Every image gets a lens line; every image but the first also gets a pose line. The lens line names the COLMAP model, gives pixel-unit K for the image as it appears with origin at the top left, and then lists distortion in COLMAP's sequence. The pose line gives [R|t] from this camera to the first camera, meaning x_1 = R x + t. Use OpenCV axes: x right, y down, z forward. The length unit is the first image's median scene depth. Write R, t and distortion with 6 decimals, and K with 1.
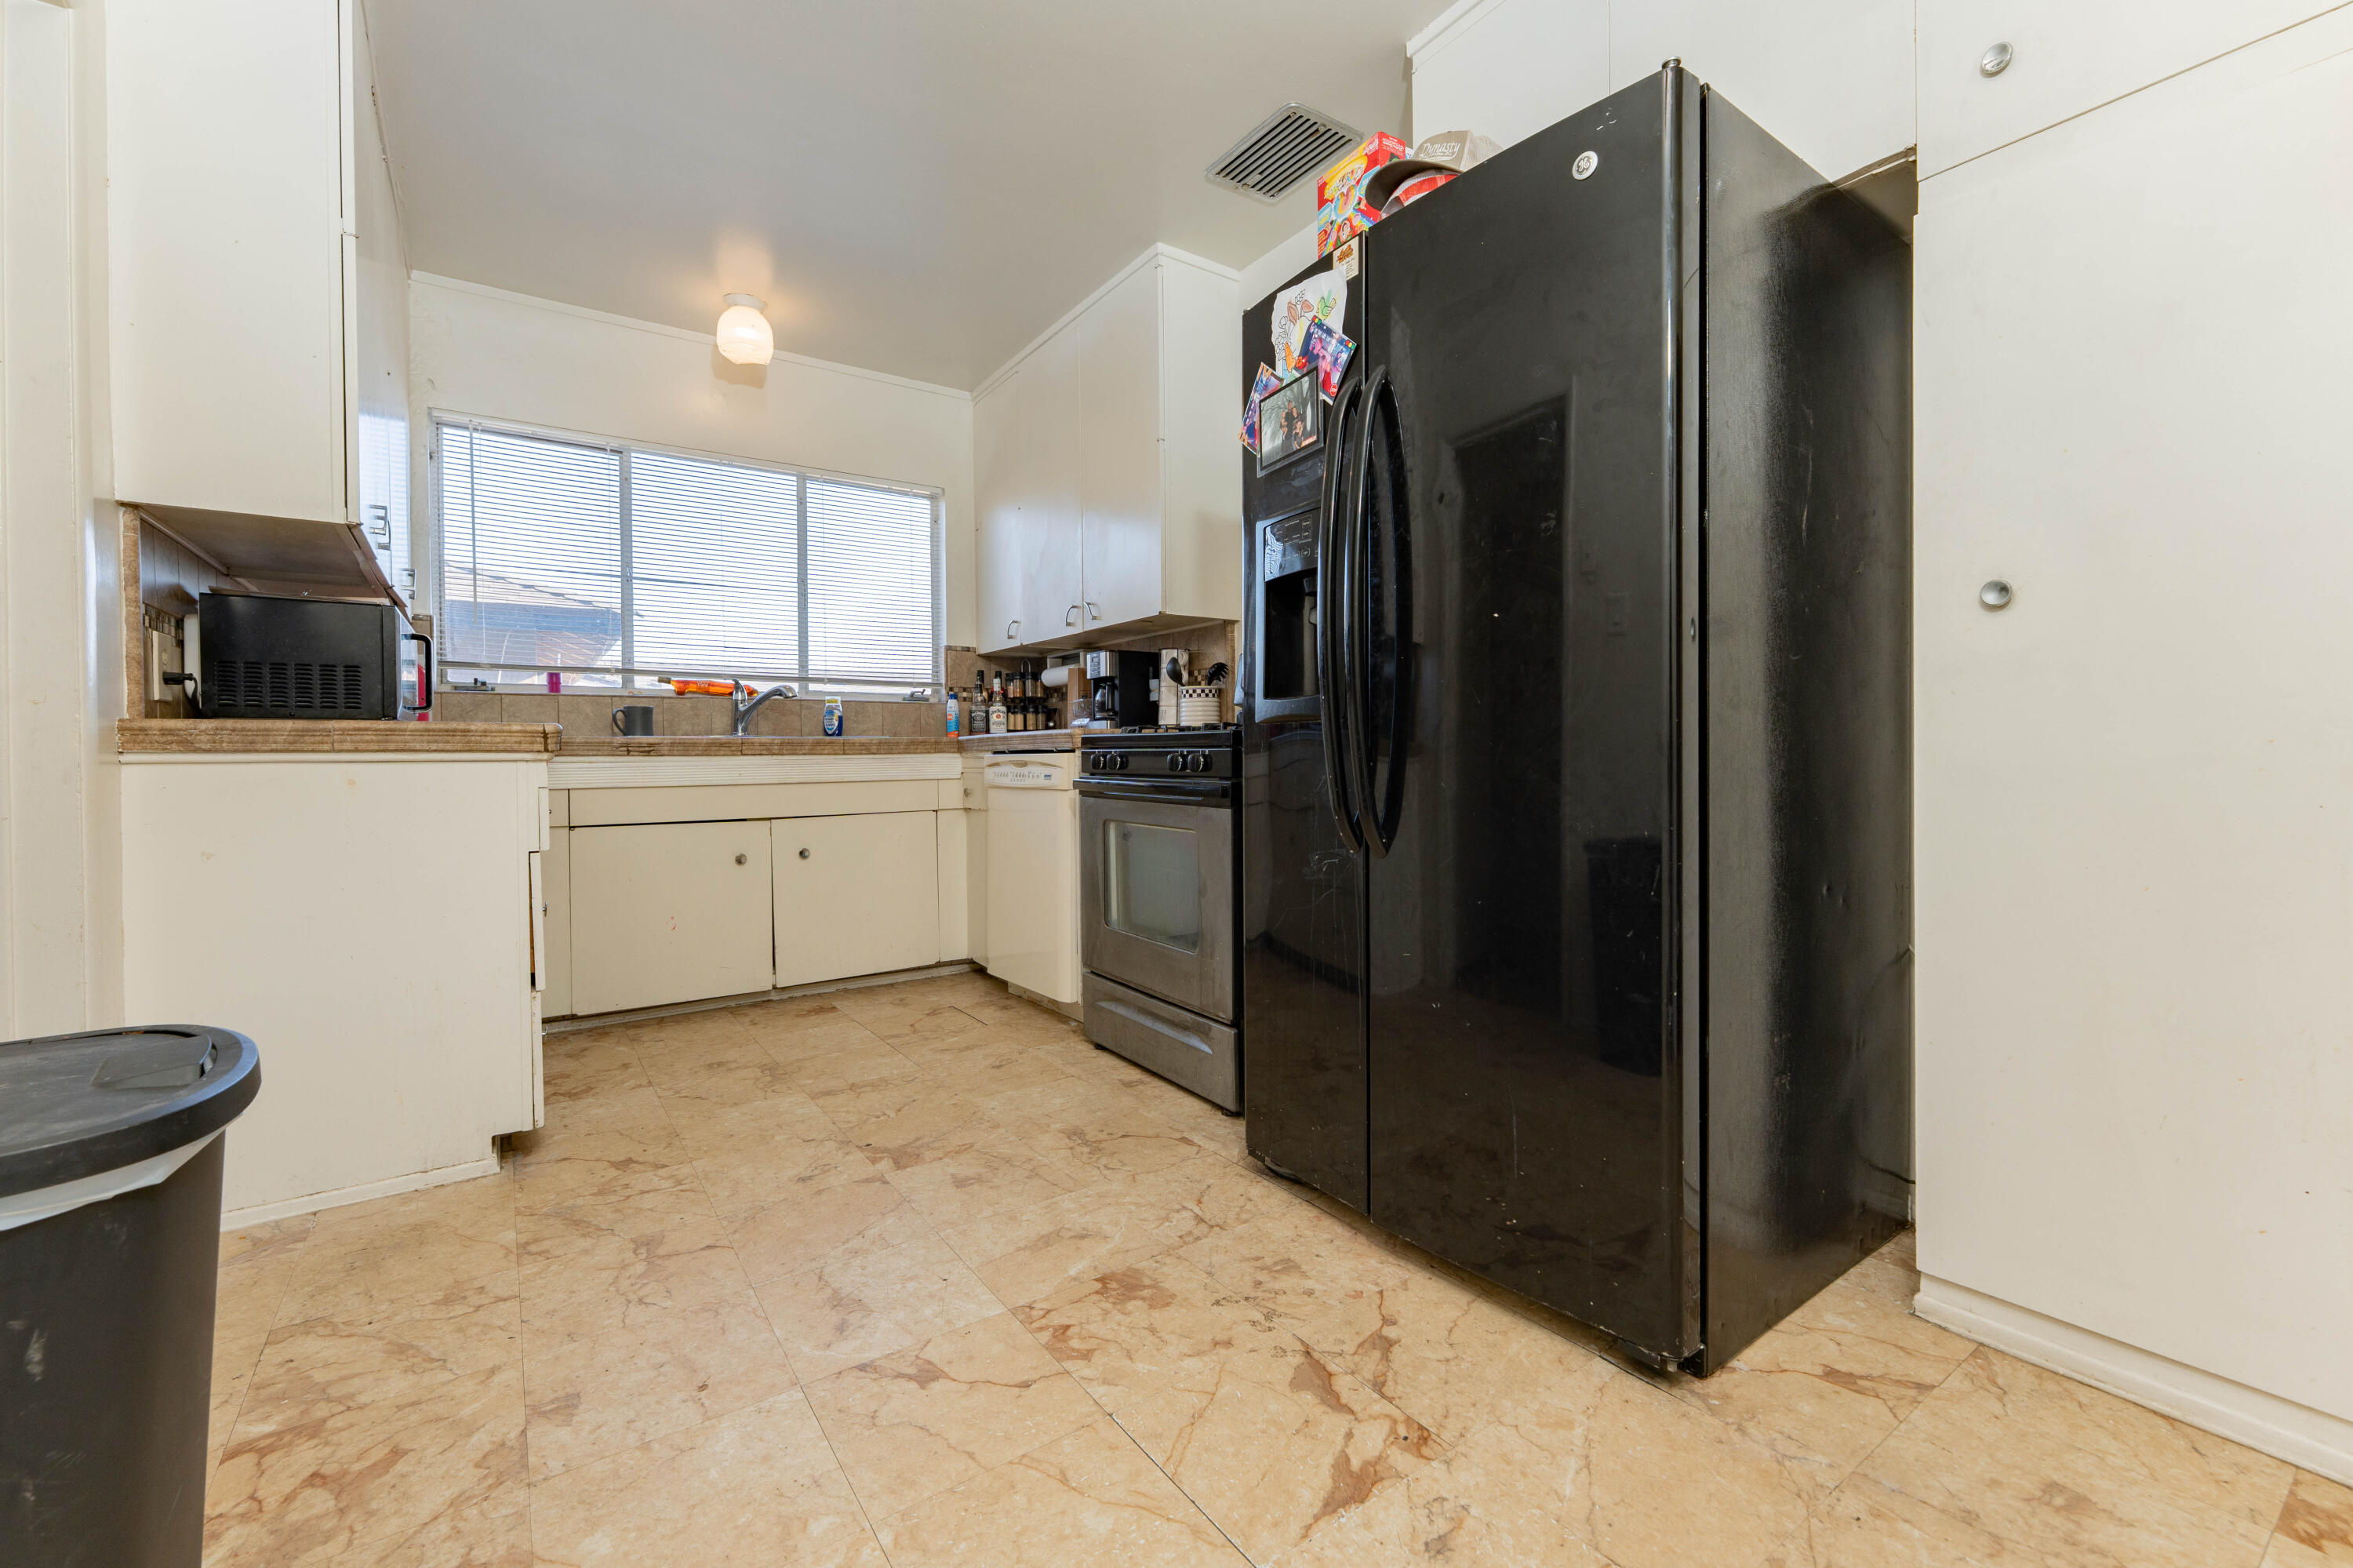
lens RADIAL K [[961.3, 0, 1176.5], [0, 961.3, 784.0], [0, 0, 1]] dist [-0.000145, -0.000011]
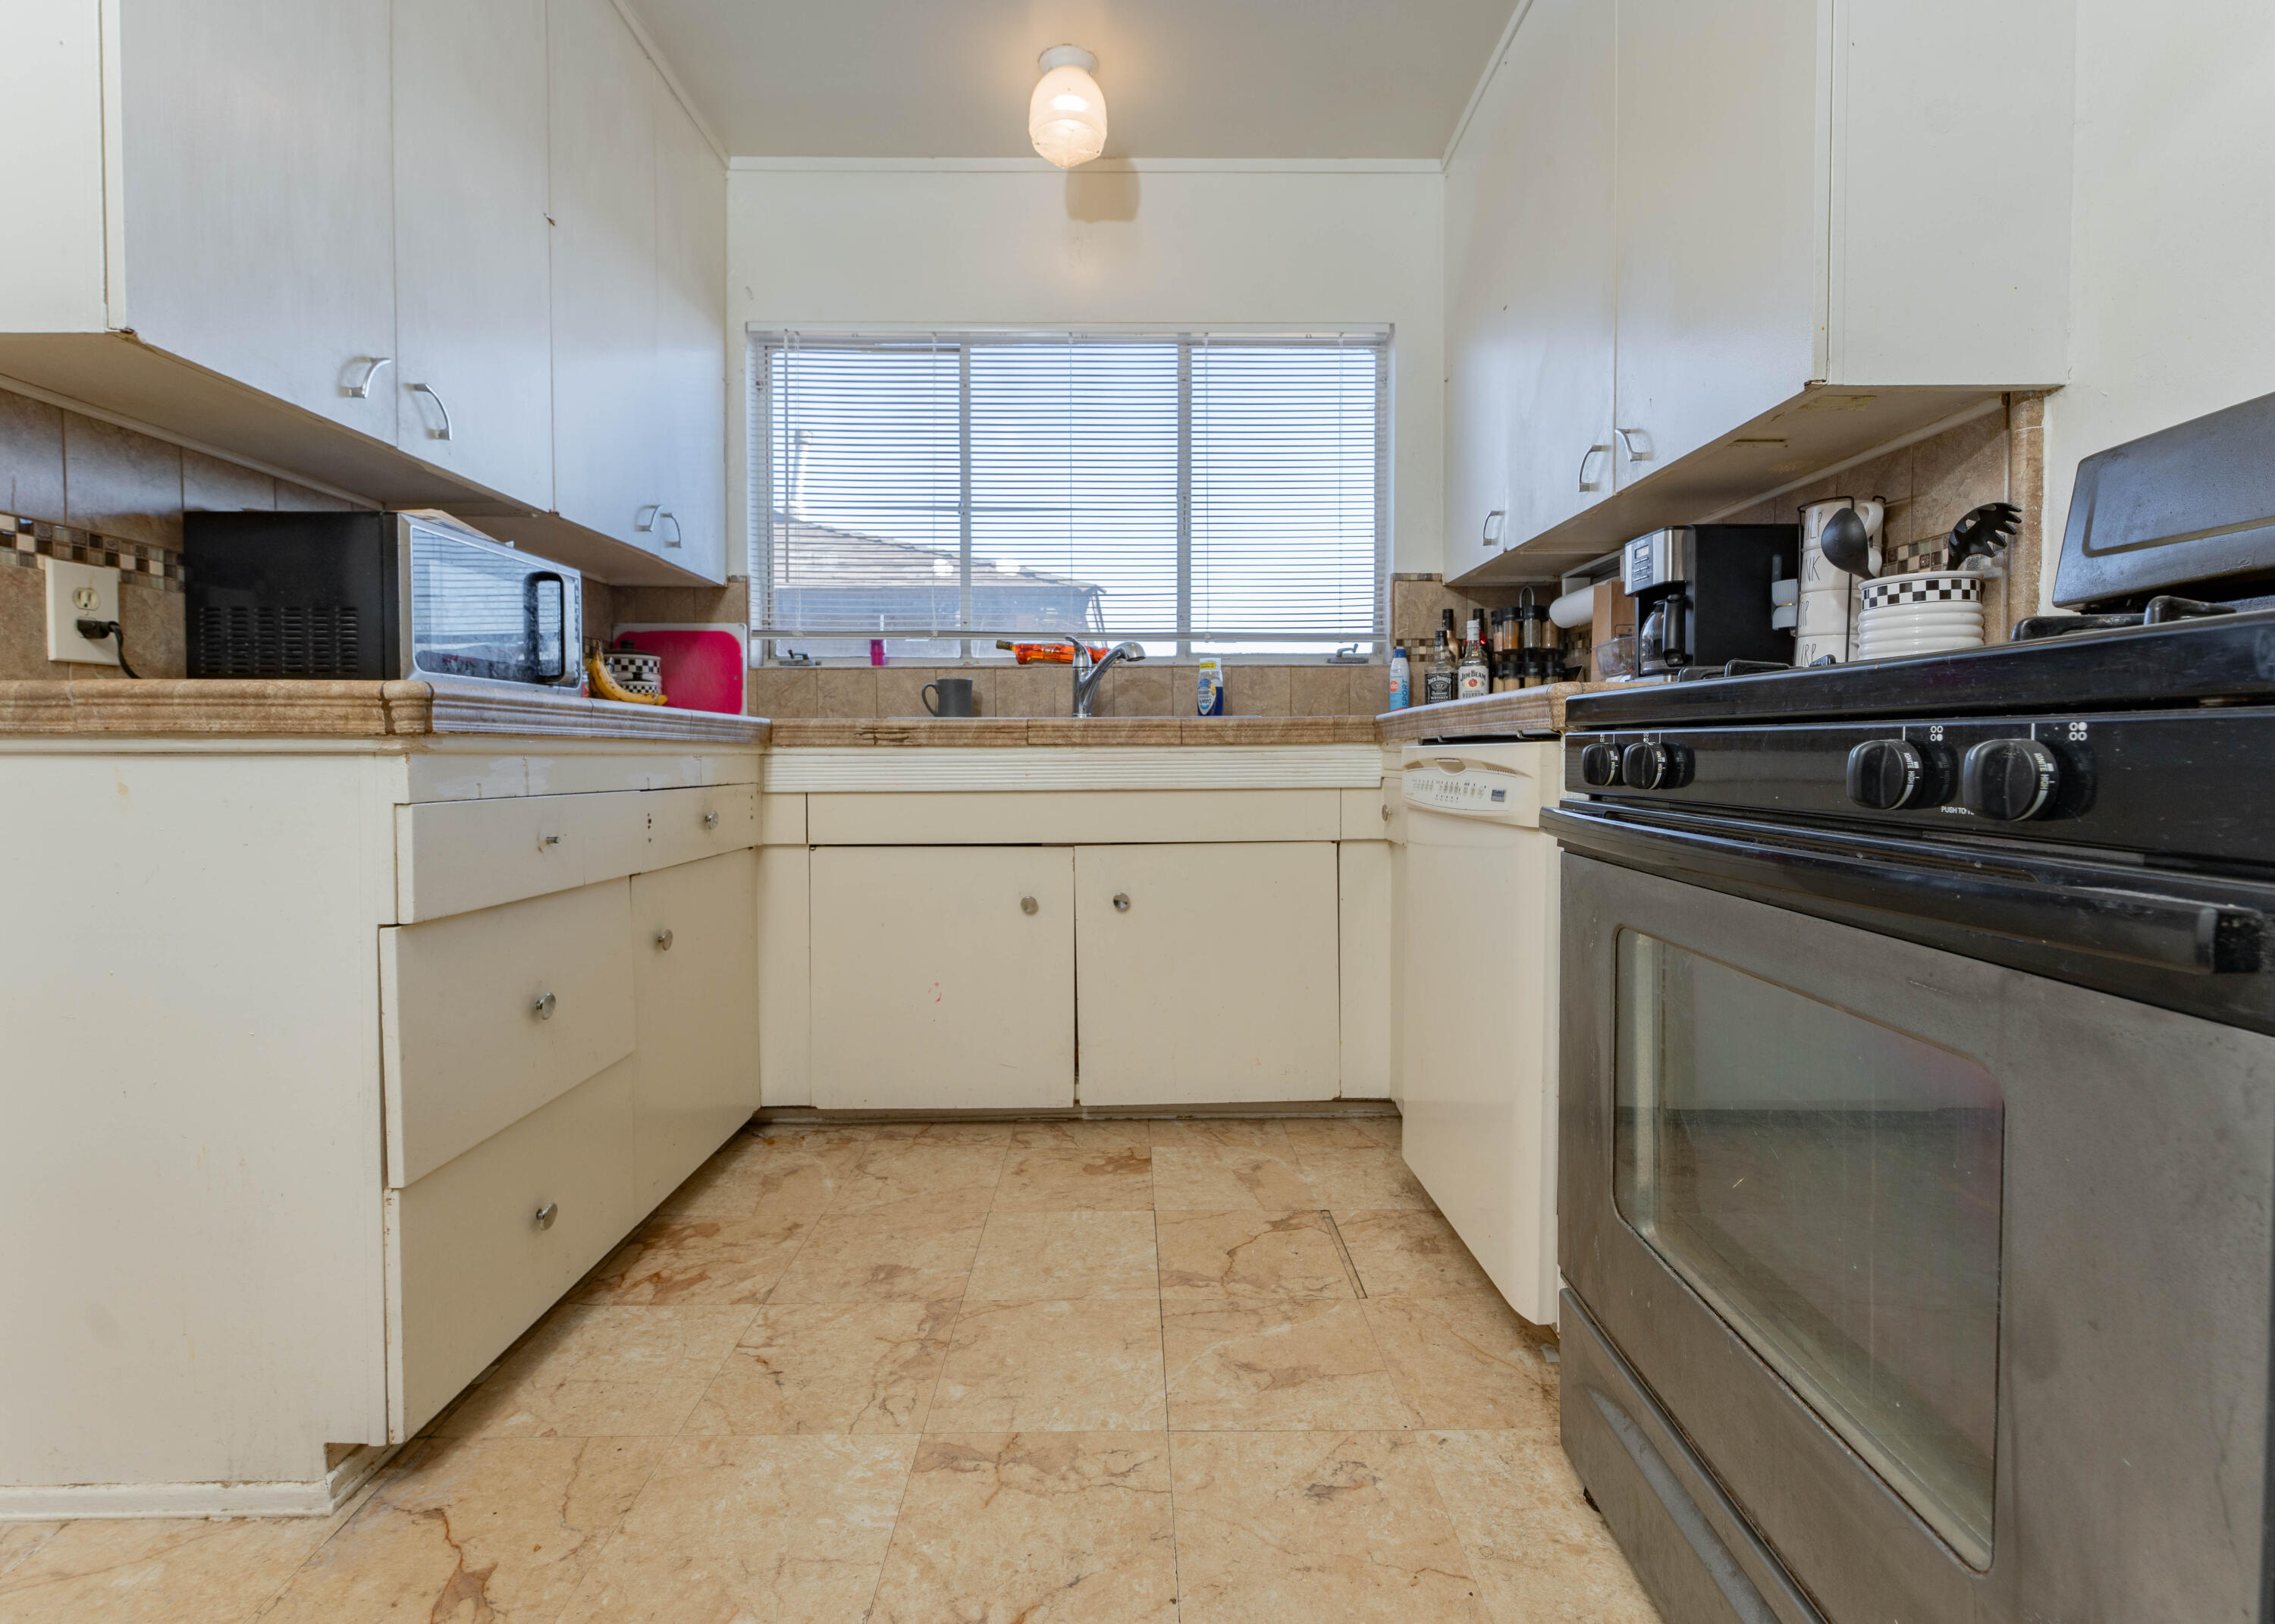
lens RADIAL K [[1001.2, 0, 1145.2], [0, 1001.2, 780.1], [0, 0, 1]] dist [-0.001693, -0.000134]
pose [[0.834280, 0.021207, -0.550933, -0.012922], [-0.020301, 0.999764, 0.007743, -0.012454], [0.550967, 0.004724, 0.834514, 0.442241]]
